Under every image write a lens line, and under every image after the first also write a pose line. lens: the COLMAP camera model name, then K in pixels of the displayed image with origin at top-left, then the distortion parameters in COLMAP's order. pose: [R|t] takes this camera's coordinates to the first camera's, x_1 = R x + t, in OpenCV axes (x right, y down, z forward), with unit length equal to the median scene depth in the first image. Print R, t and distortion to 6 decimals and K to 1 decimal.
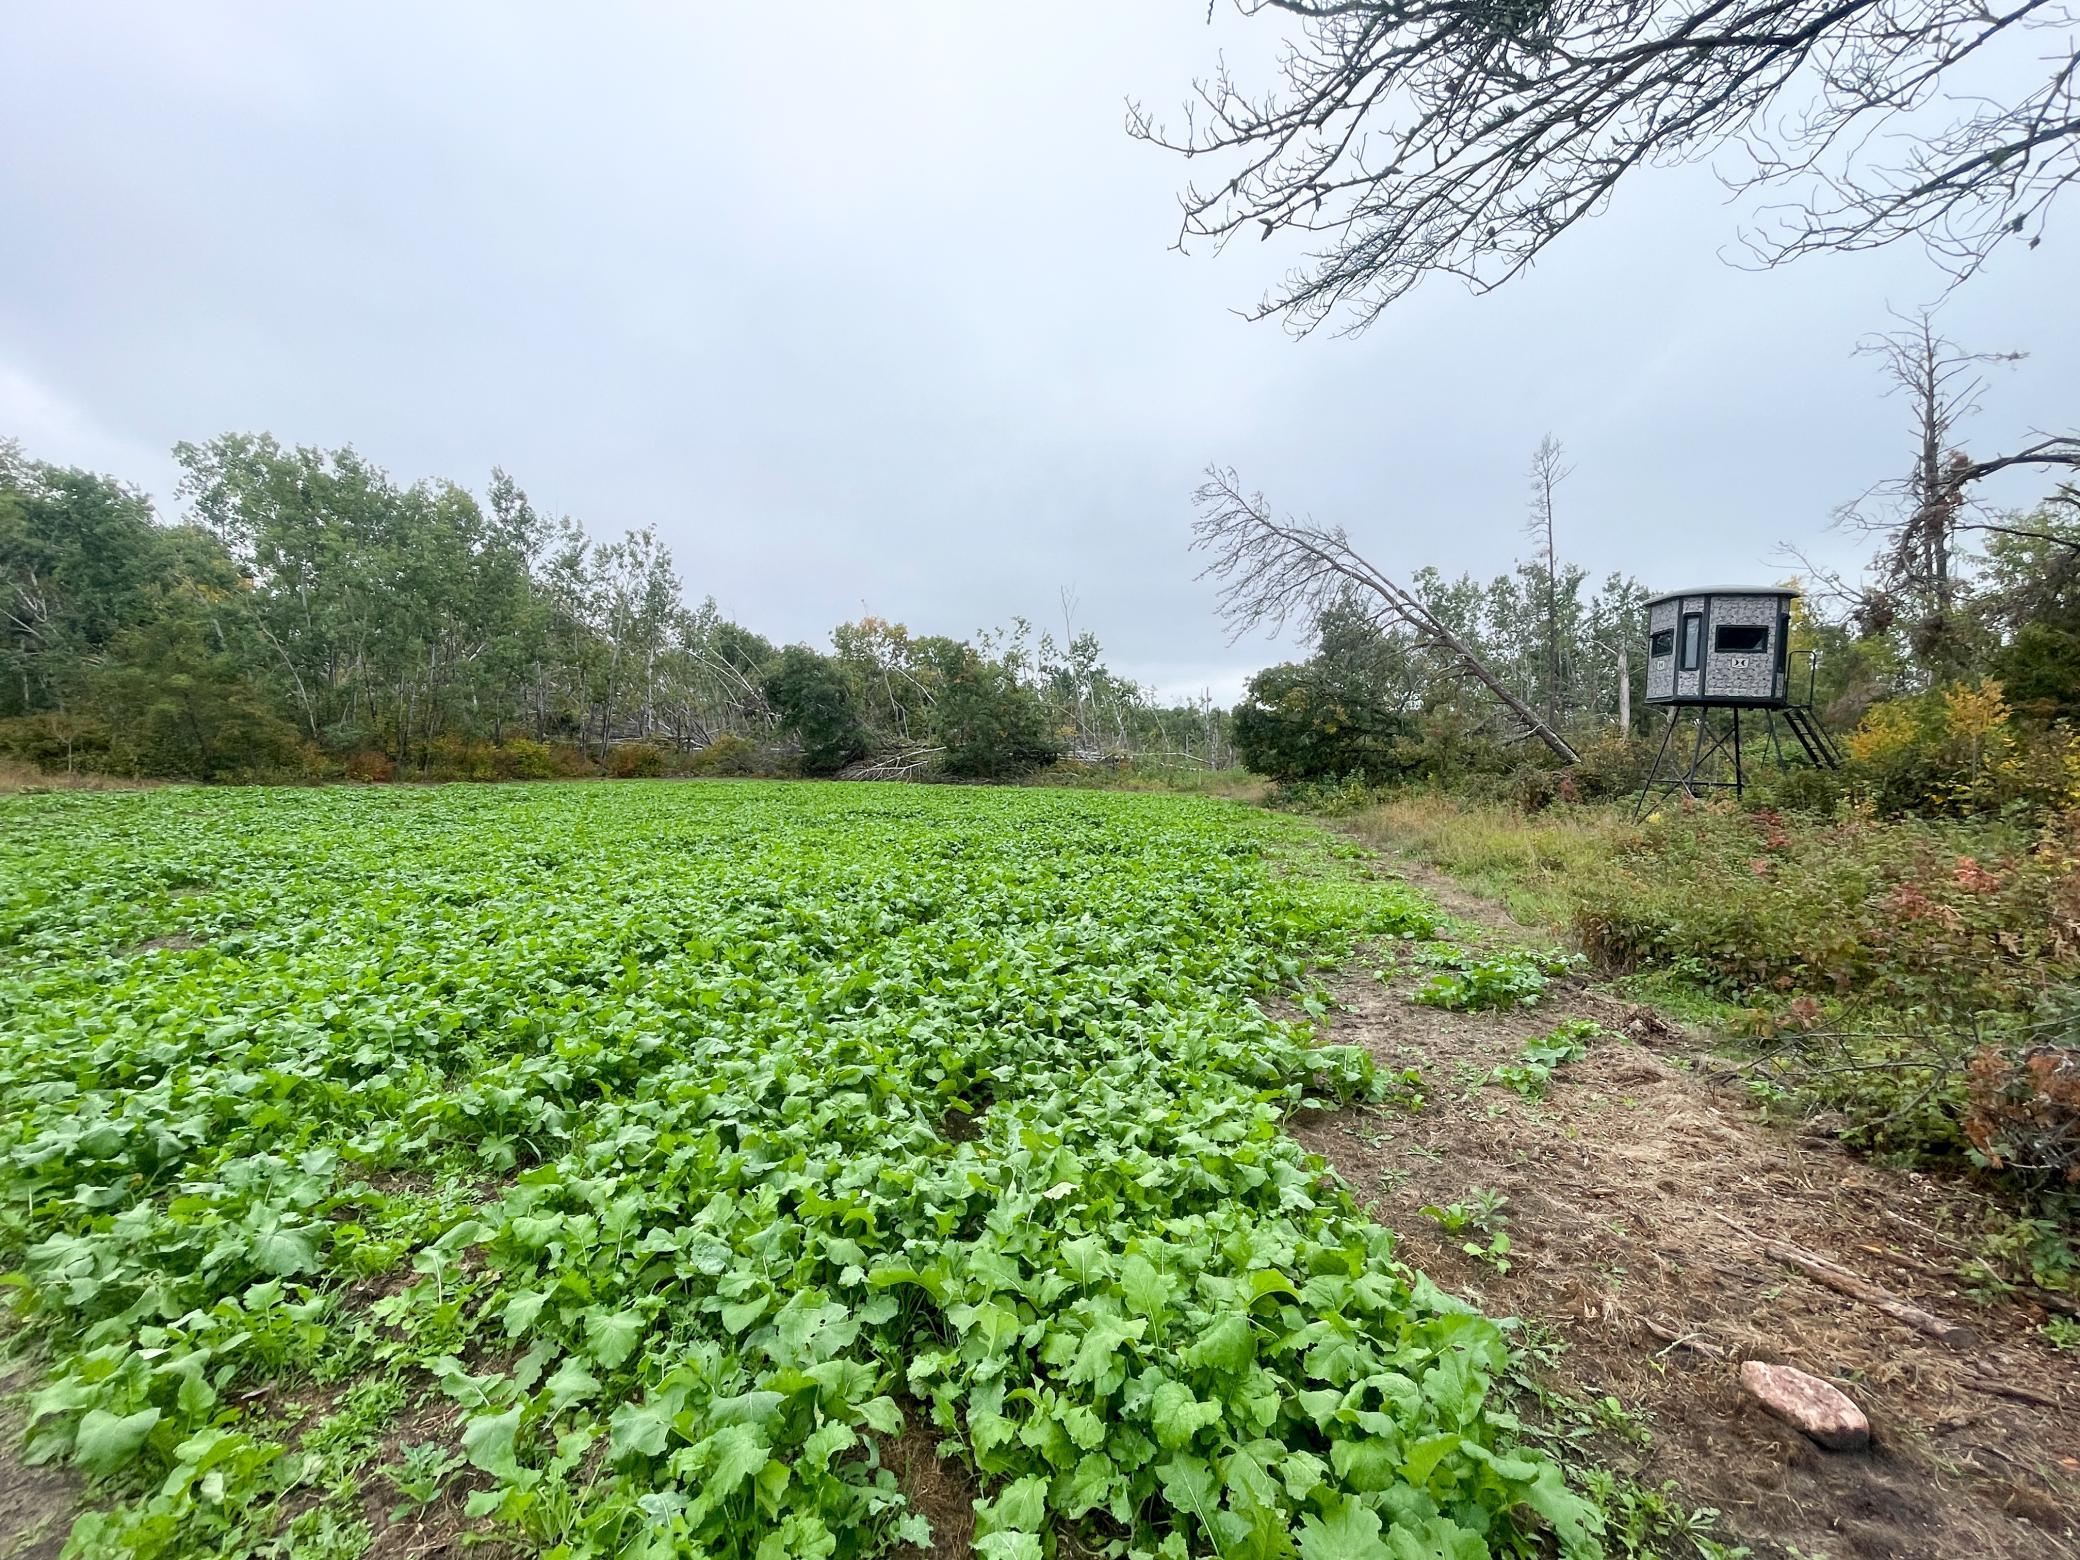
lens RADIAL K [[960.3, 0, 1040.0], [0, 960.3, 780.0], [0, 0, 1]] dist [0.000970, 0.000199]
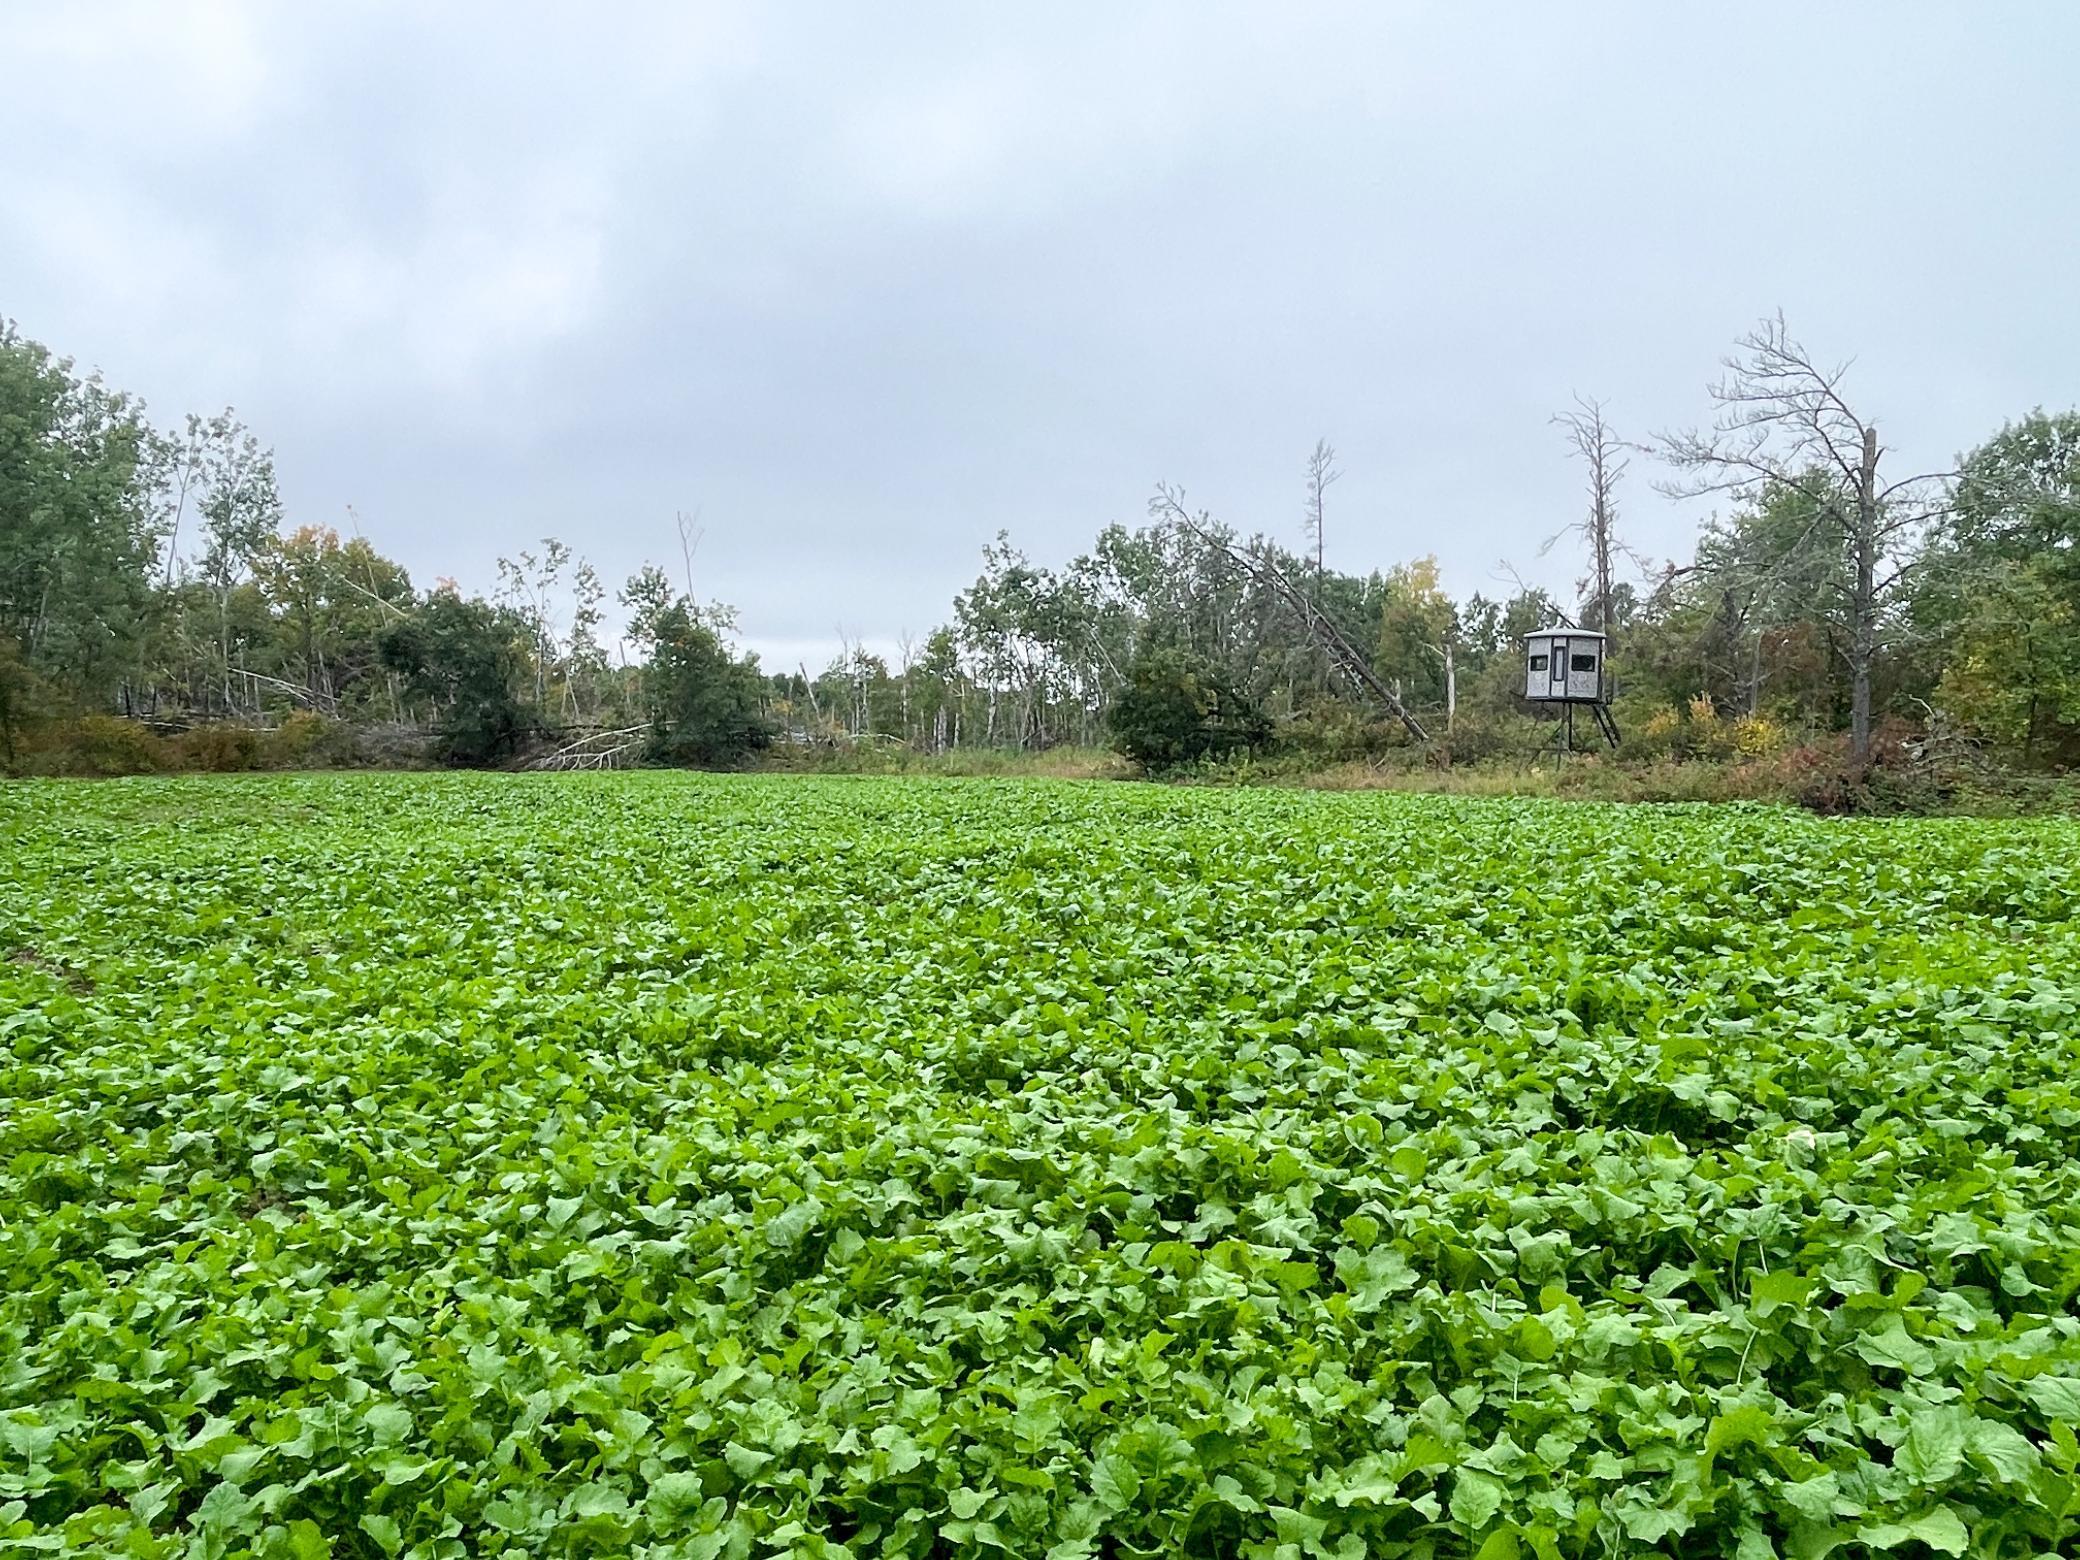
lens RADIAL K [[1563.2, 0, 1040.0], [0, 1563.2, 780.0], [0, 0, 1]] dist [0.006752, -0.002729]
pose [[0.878378, -0.018702, 0.477600, -0.814564], [0.017548, 0.999822, 0.006878, 0.013236], [-0.477644, 0.002340, 0.878551, -0.549727]]
